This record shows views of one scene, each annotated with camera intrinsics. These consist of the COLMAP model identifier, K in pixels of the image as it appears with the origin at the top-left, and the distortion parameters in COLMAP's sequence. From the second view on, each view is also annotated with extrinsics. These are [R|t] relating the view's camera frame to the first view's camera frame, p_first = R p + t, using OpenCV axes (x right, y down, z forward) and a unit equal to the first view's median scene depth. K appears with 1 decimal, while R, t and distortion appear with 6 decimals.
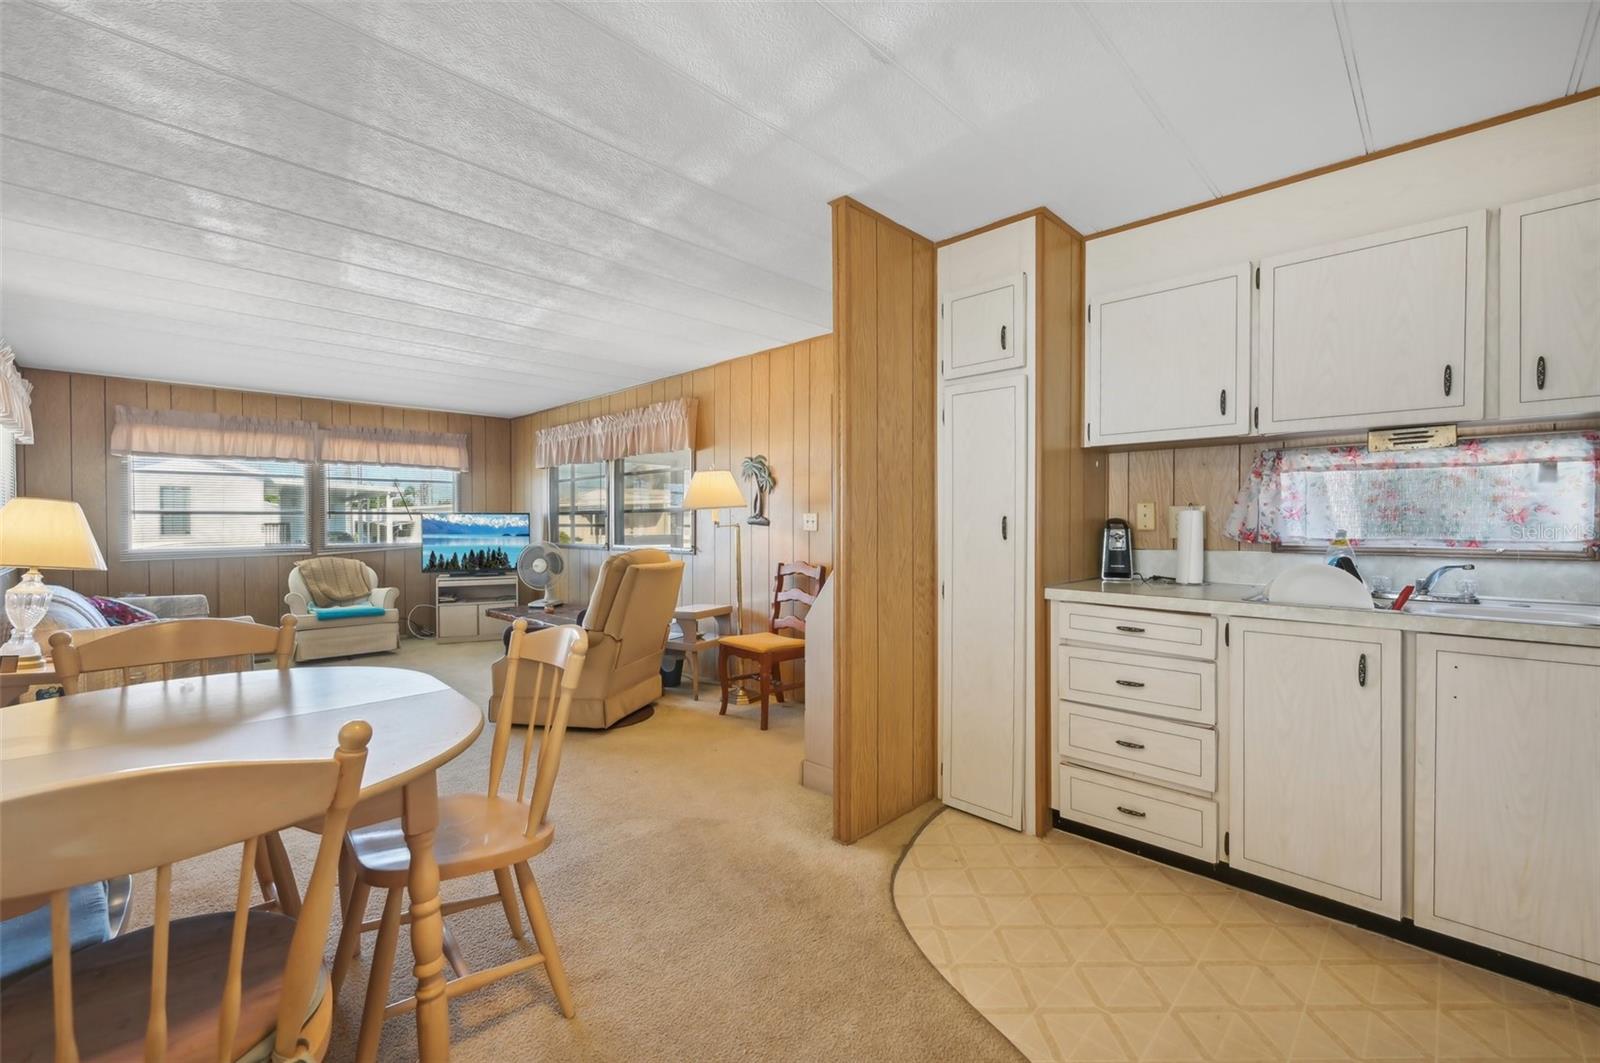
lens RADIAL K [[678.5, 0, 808.4], [0, 678.5, 528.1], [0, 0, 1]] dist [0.000475, -0.001483]
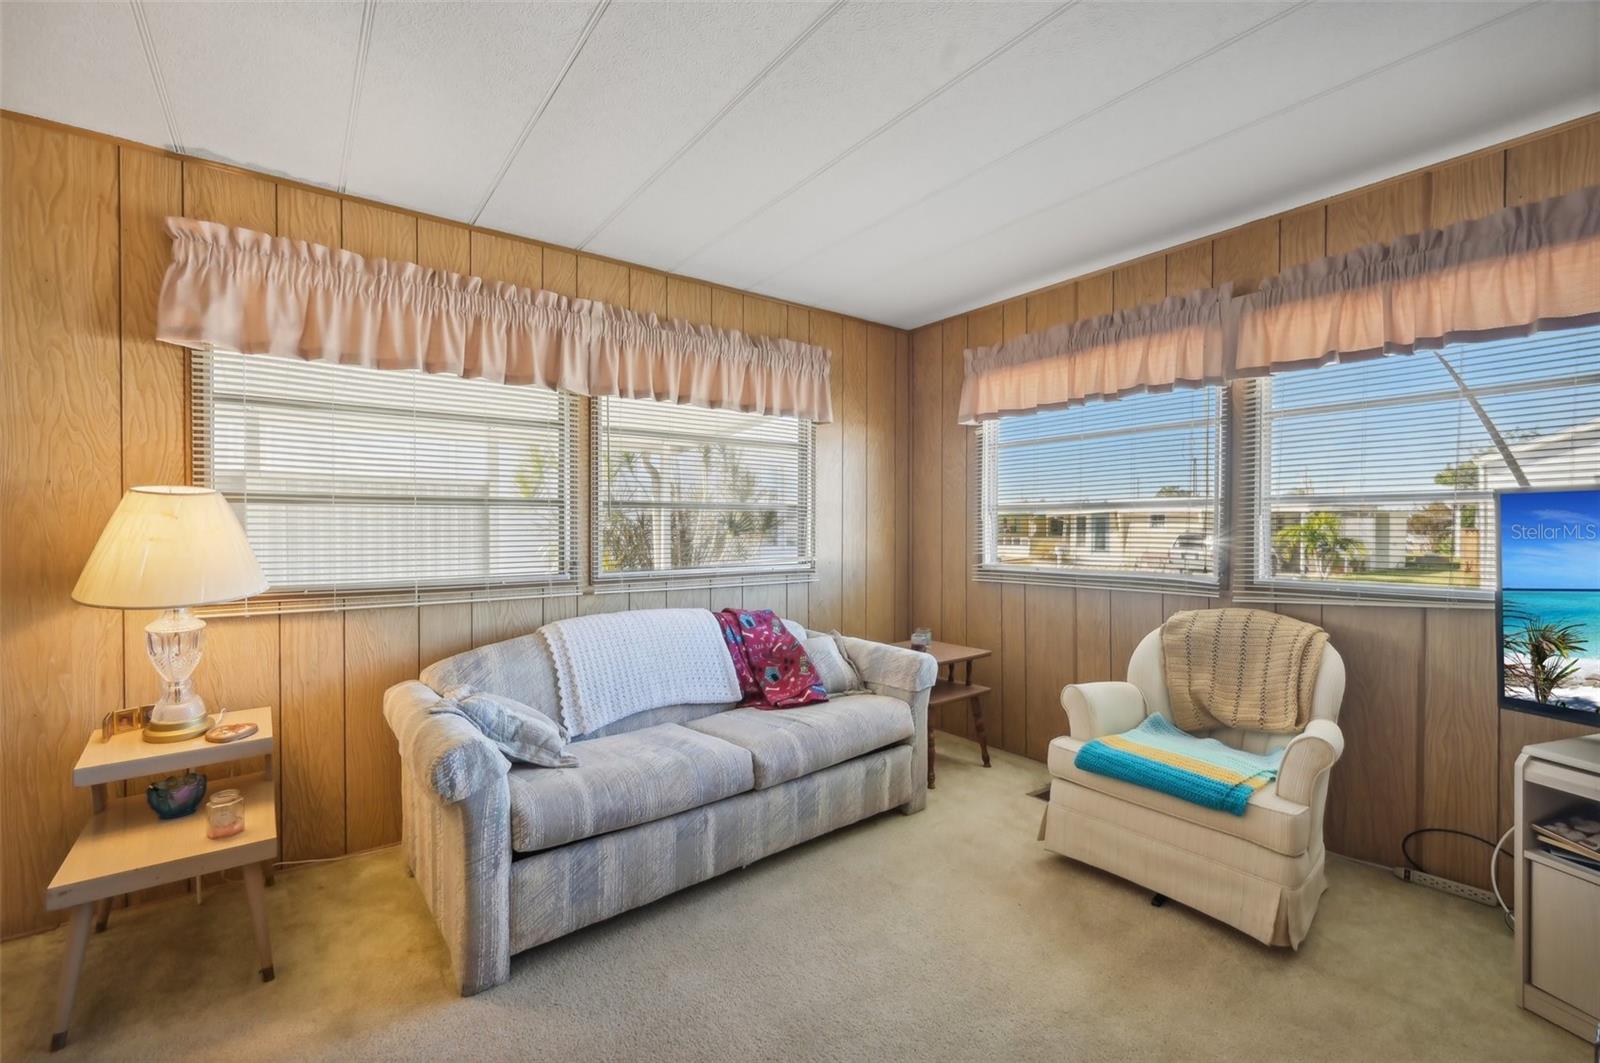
lens RADIAL K [[678.5, 0, 803.0], [0, 678.5, 534.8], [0, 0, 1]] dist [0.000475, -0.001483]
pose [[-0.134210, 0.016920, -0.990808, -0.275529], [-0.000910, 0.999852, 0.017198, -0.008199], [0.990952, 0.003210, -0.134175, 0.794724]]
